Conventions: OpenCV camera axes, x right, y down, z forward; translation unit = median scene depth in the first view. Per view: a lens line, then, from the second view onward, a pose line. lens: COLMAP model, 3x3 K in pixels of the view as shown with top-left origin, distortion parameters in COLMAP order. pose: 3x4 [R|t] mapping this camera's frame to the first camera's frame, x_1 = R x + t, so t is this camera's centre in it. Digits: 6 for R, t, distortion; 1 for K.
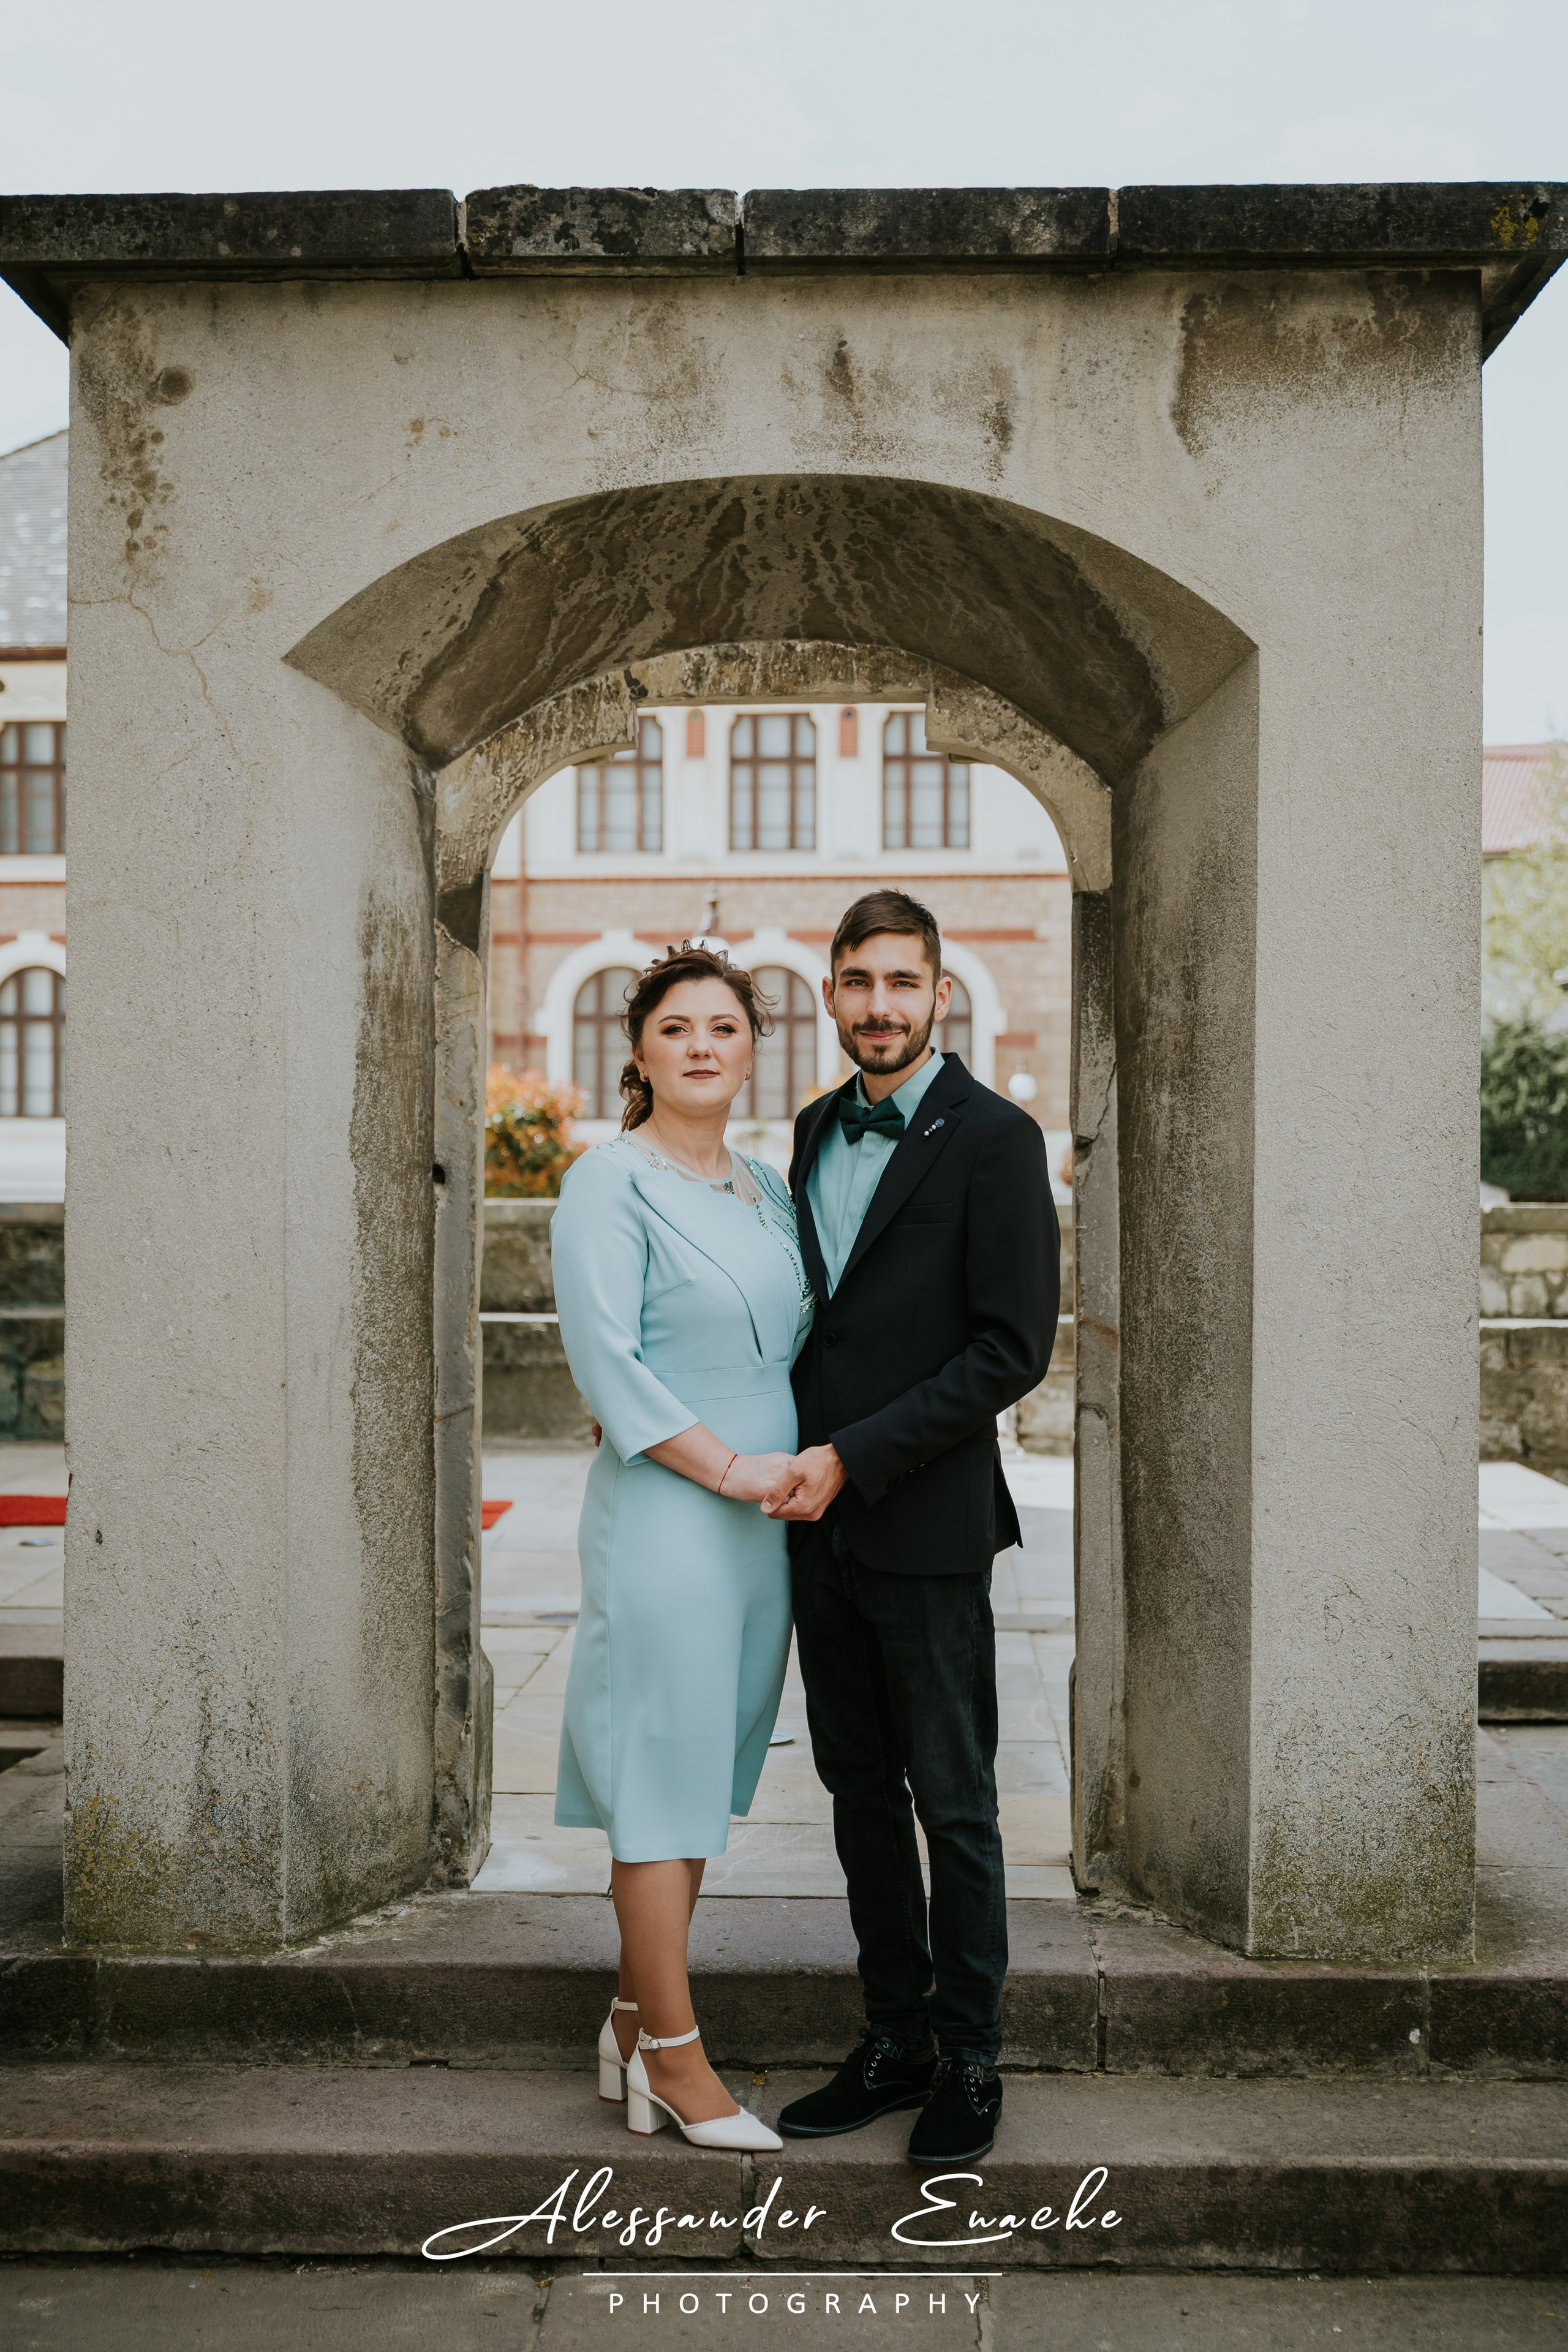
lens RADIAL K [[3148.6, 0, 709.1], [0, 3148.6, 1143.0], [0, 0, 1]] dist [0.296090, 0.000000]
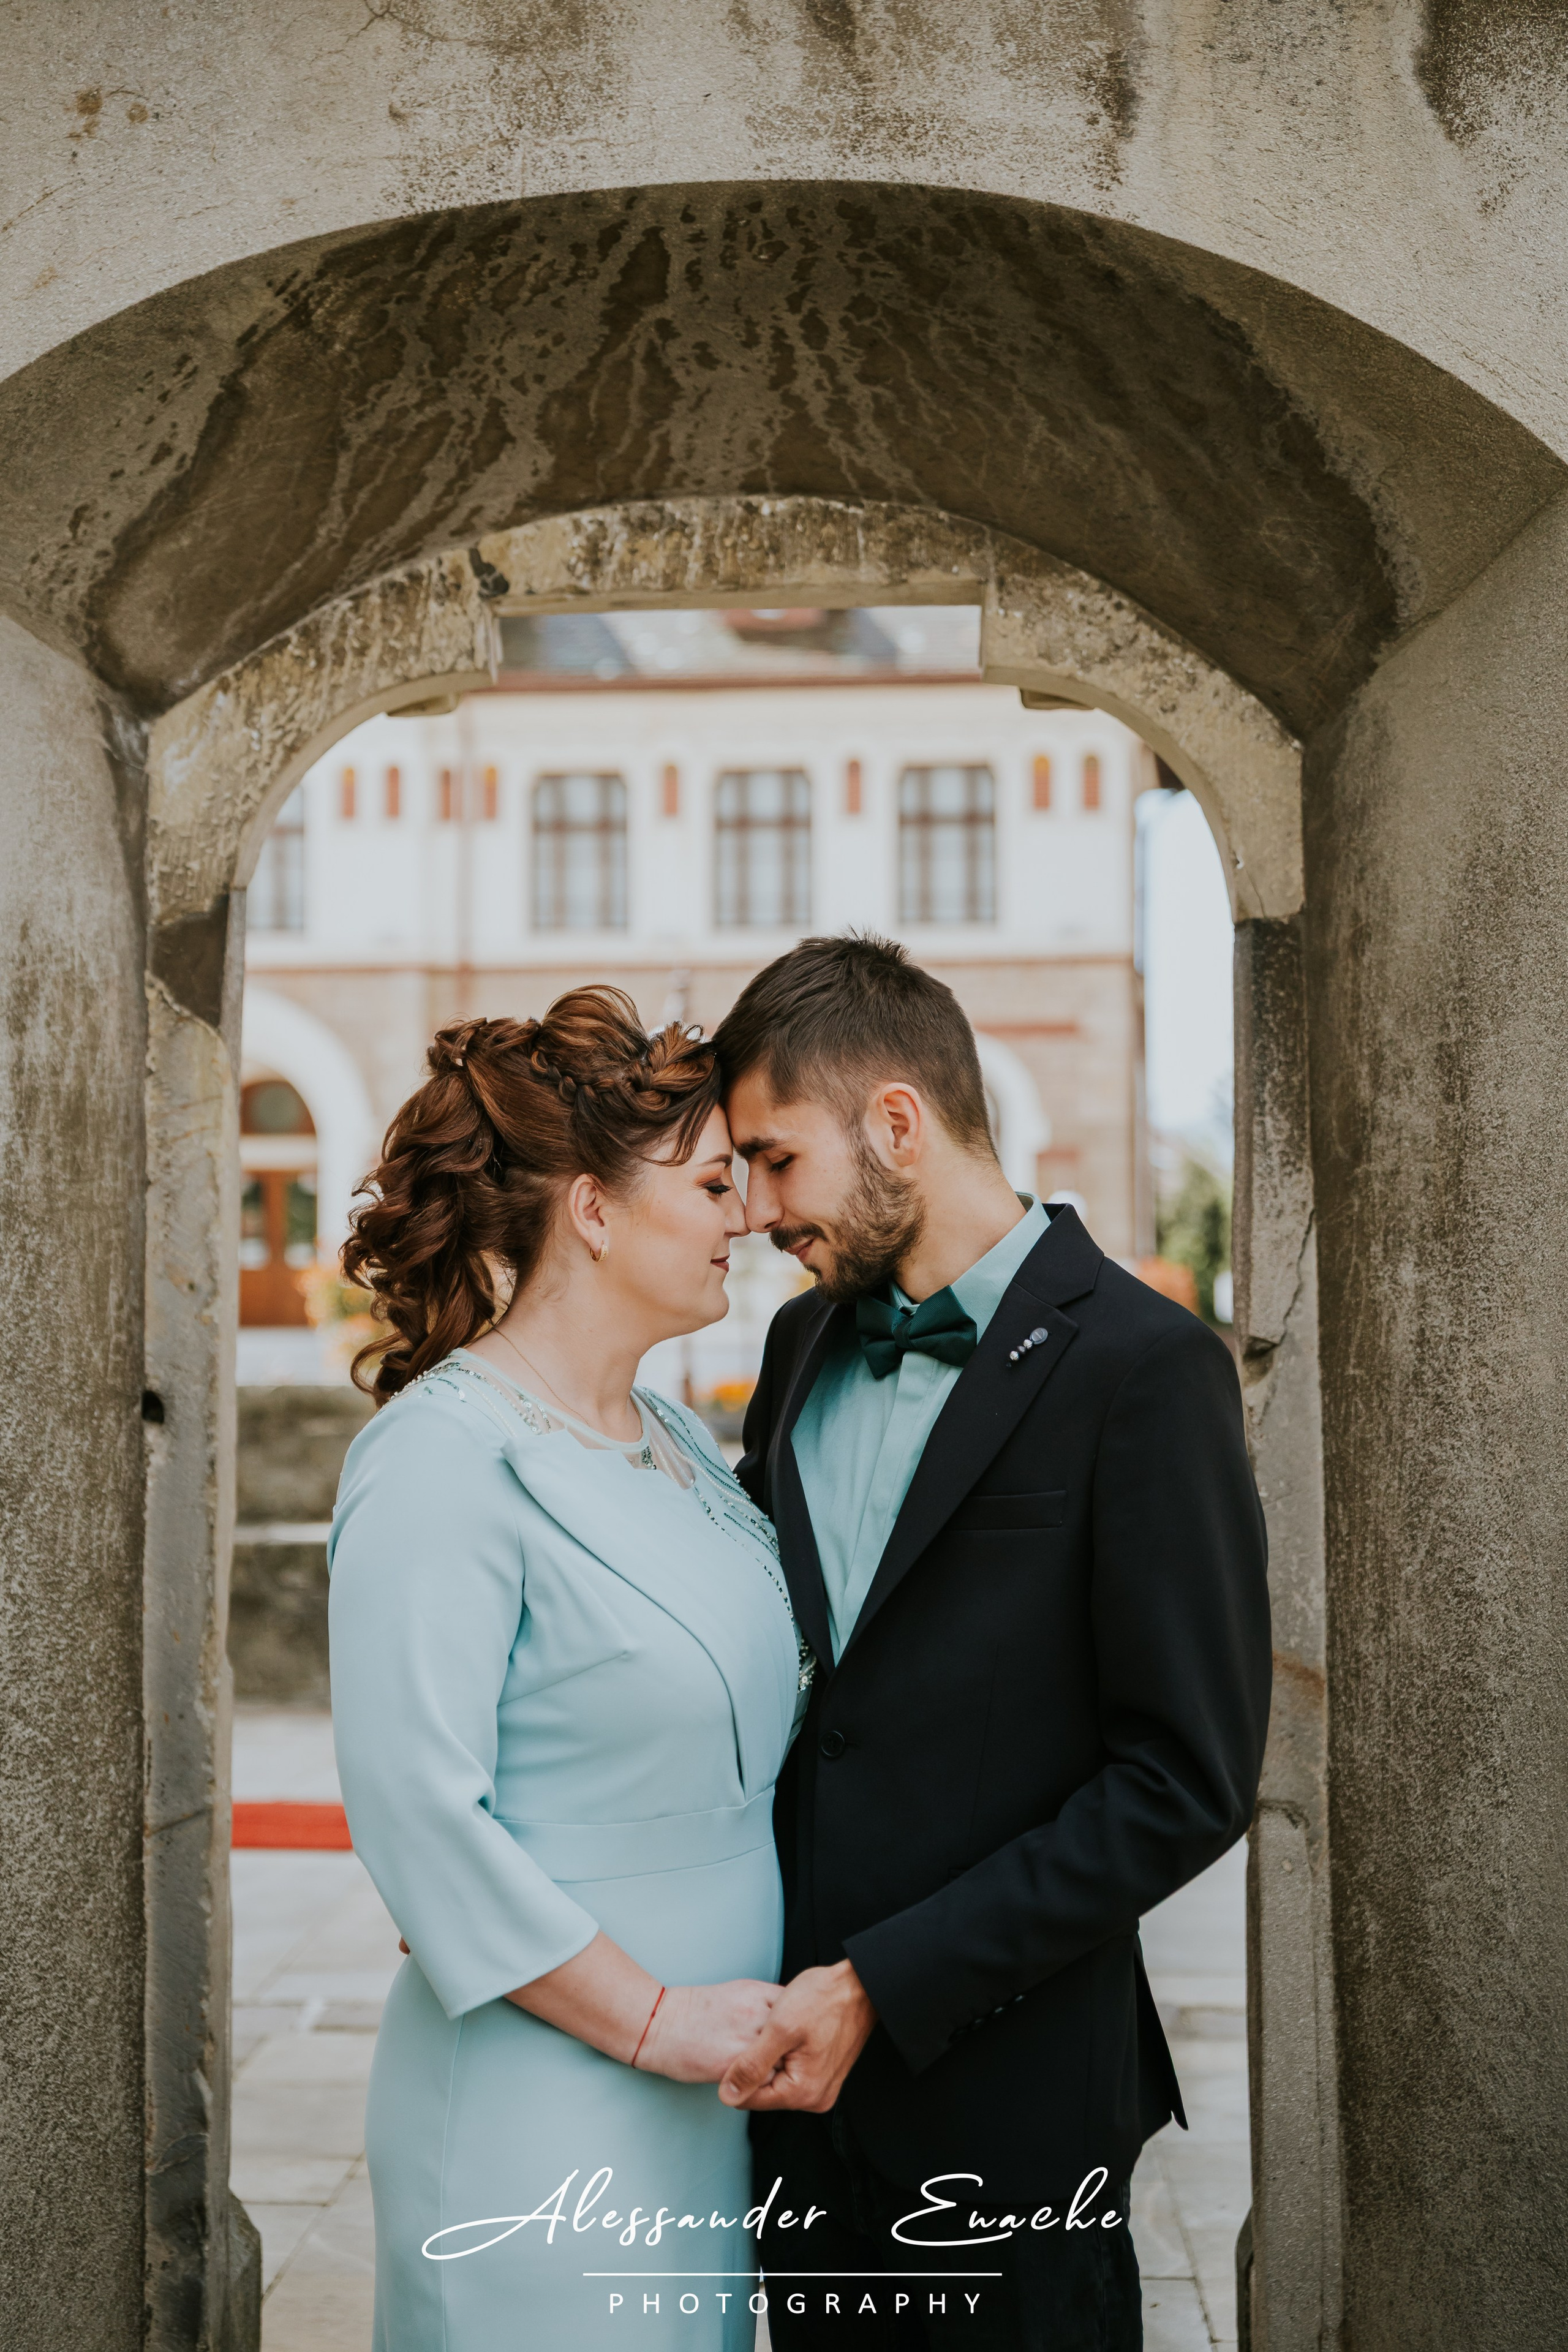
lens RADIAL K [[3877.2, 0, 808.2], [0, 3877.2, 1164.7], [0, 0, 1]] dist [0.551042, 0.000000]
pose [[0.999180, -0.005970, 0.040035, 0.006562], [0.007234, 0.999478, -0.031496, -0.011791], [-0.039826, 0.031760, 0.998702, 0.281251]]
